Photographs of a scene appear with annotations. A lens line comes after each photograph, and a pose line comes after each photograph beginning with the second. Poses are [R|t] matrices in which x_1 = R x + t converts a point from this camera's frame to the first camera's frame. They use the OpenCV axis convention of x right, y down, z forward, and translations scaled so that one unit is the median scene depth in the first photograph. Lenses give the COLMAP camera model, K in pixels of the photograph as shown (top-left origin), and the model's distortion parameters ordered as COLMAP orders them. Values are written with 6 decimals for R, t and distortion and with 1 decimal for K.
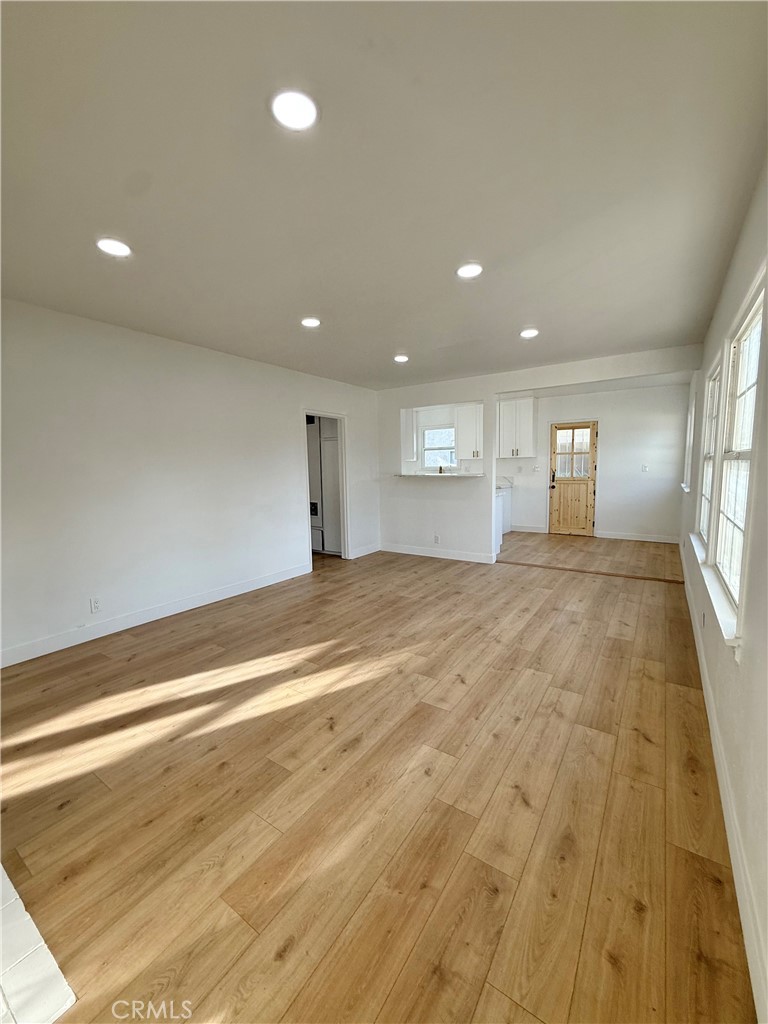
lens RADIAL K [[407.8, 0, 384.9], [0, 407.8, 512.6], [0, 0, 1]] dist [0.000516, -0.000226]
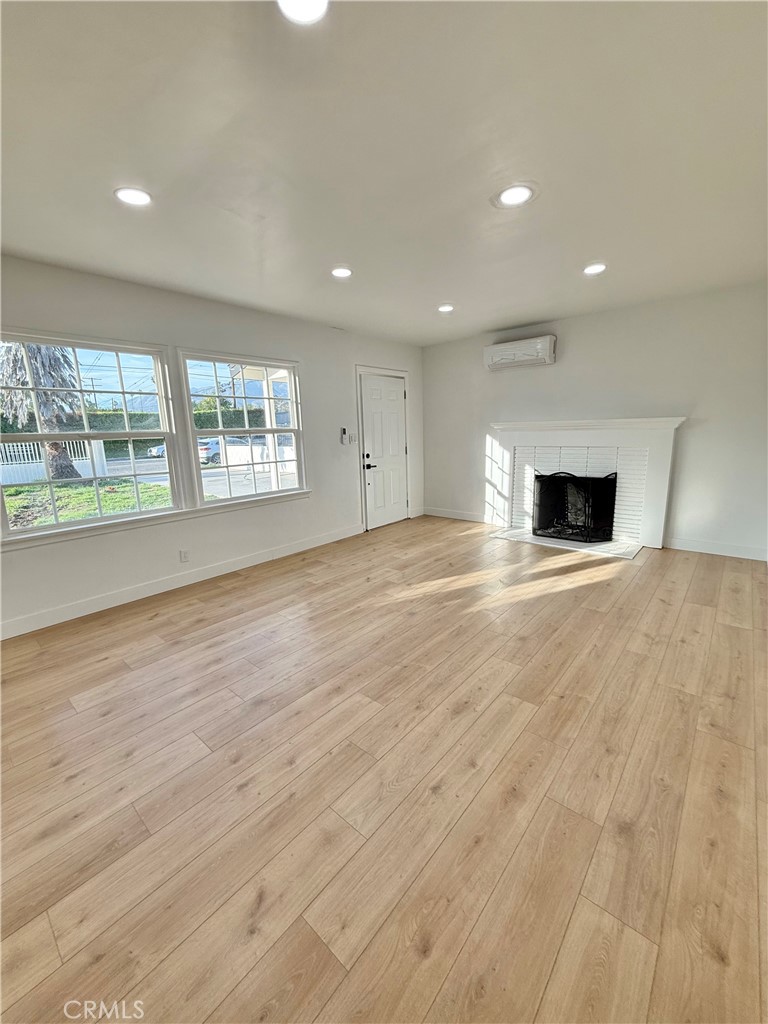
lens RADIAL K [[407.8, 0, 387.8], [0, 407.8, 511.6], [0, 0, 1]] dist [0.000516, -0.000226]
pose [[-0.992645, 0.028297, 0.117705, -0.049350], [0.062982, 0.951065, 0.302504, -0.214686], [-0.103386, 0.307692, -0.945852, 1.928964]]
